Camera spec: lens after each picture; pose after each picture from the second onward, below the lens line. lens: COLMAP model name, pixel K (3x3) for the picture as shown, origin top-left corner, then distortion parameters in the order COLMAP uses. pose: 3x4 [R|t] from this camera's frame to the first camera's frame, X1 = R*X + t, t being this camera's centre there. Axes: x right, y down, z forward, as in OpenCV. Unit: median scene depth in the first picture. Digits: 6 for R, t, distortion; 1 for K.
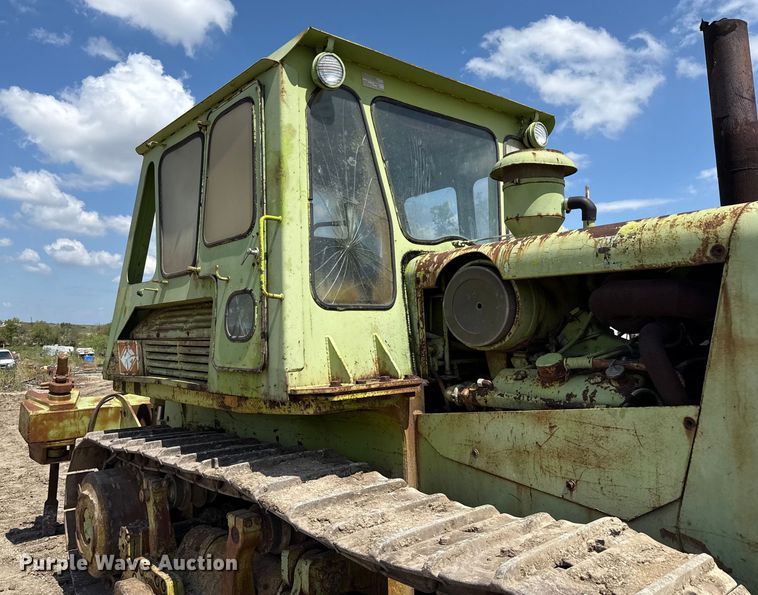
lens RADIAL K [[606.3, 0, 337.8], [0, 606.3, 274.3], [0, 0, 1]] dist [0.068924, -0.003687]
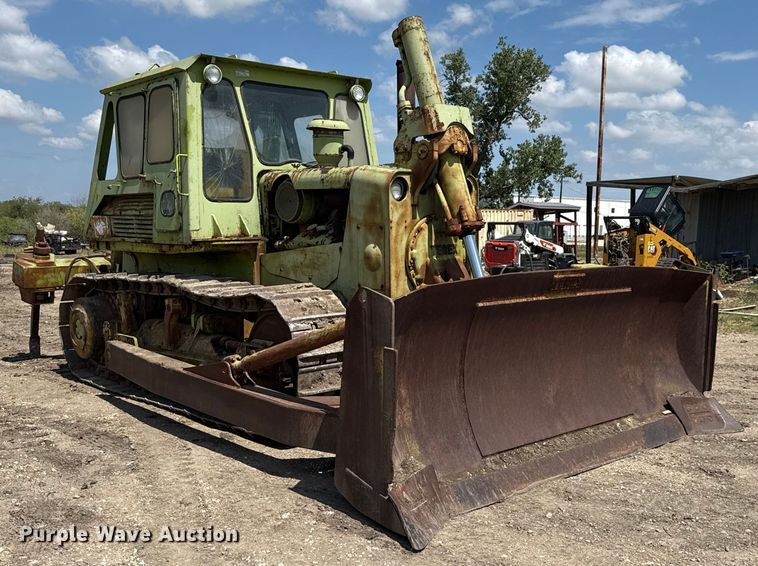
lens RADIAL K [[826.6, 0, 378.6], [0, 826.6, 292.3], [0, 0, 1]] dist [0.174088, -0.375409]
pose [[0.998129, 0.012076, 0.059931, 0.334161], [-0.022614, 0.983695, 0.178416, -0.136295], [-0.056799, -0.179438, 0.982128, -1.620344]]
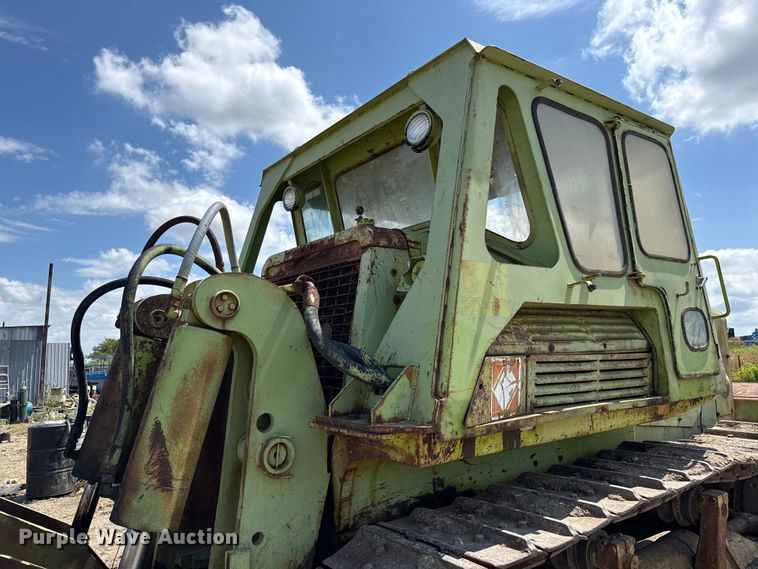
lens RADIAL K [[539.8, 0, 379.0], [0, 539.8, 284.5], [0, 0, 1]] dist [0.093259, -0.144758]
pose [[0.028277, 0.138604, 0.989944, -1.151306], [-0.067742, 0.988329, -0.136443, 0.157229], [-0.997302, -0.063203, 0.037337, 1.466951]]
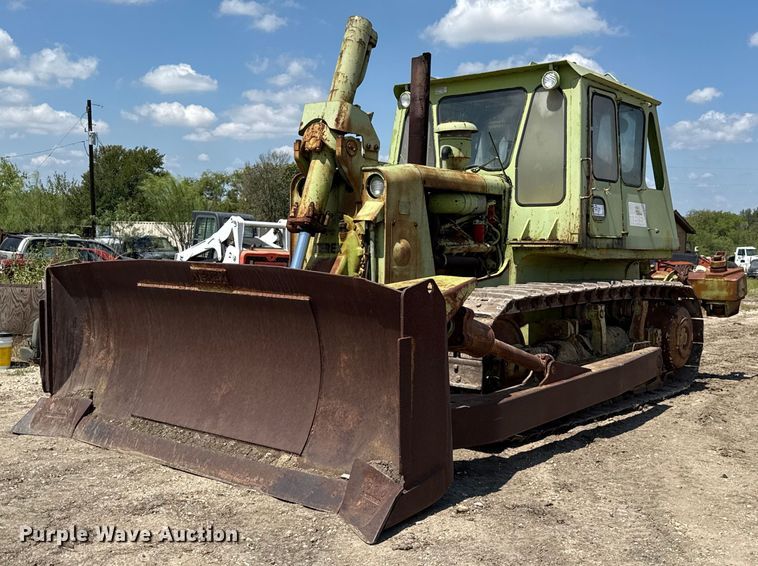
lens RADIAL K [[844.6, 0, 402.9], [0, 844.6, 284.4], [0, 0, 1]] dist [0.094195, -0.015351]
pose [[0.210059, 0.070773, -0.975124, 2.859616], [0.067727, 0.993927, 0.086727, 0.059209], [0.975340, -0.084260, 0.203990, 0.301722]]
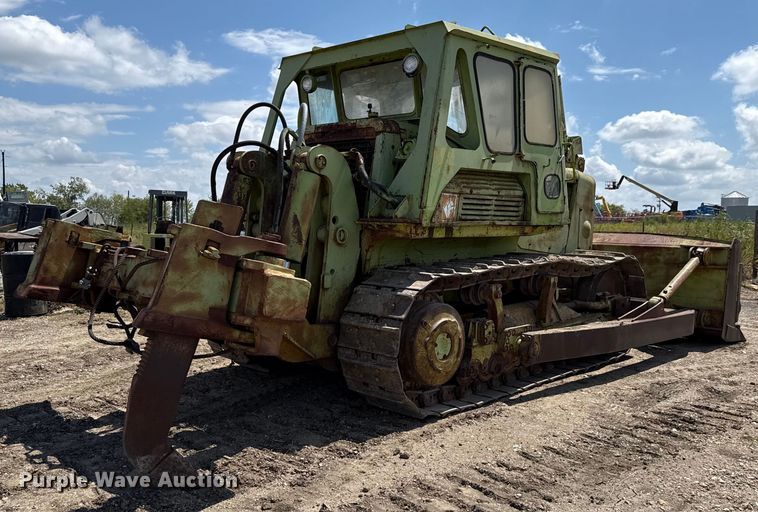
lens RADIAL K [[685.3, 0, 375.3], [0, 685.3, 278.7], [0, 0, 1]] dist [0.120575, -0.003859]
pose [[-0.130803, -0.076309, 0.988467, -2.264112], [-0.104848, 0.992507, 0.062747, 0.274618], [-0.985848, -0.095432, -0.137824, 1.756227]]
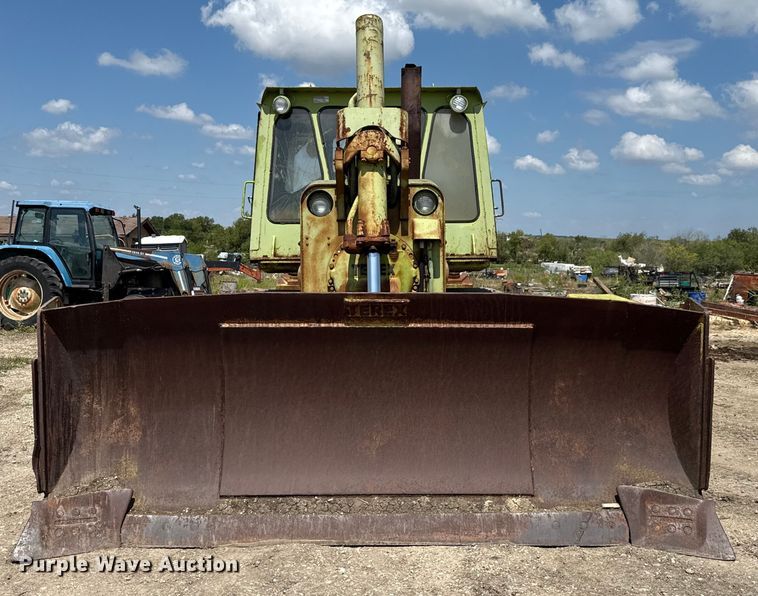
lens RADIAL K [[802.5, 0, 379.0], [0, 802.5, 298.0], [0, 0, 1]] dist [0.088000, -0.022111]
pose [[0.782789, 0.052013, -0.620110, 1.840184], [0.043913, 0.989399, 0.138422, -0.053568], [0.620736, -0.135586, 0.772207, -0.905260]]
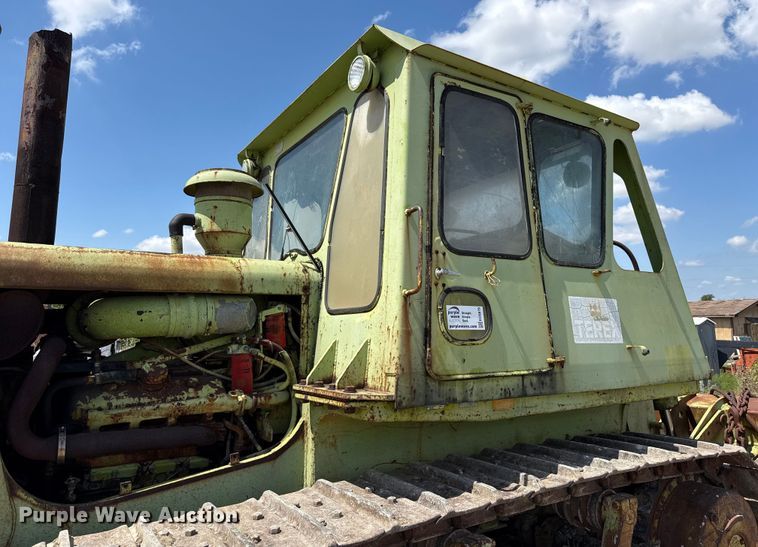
lens RADIAL K [[526.9, 0, 379.0], [0, 526.9, 273.5], [0, 0, 1]] dist [0.003906, -0.003193]
pose [[-0.115761, -0.090218, -0.989171, 1.210306], [0.107224, 0.988912, -0.102743, 0.100333], [0.987473, -0.117957, -0.104804, 1.383289]]
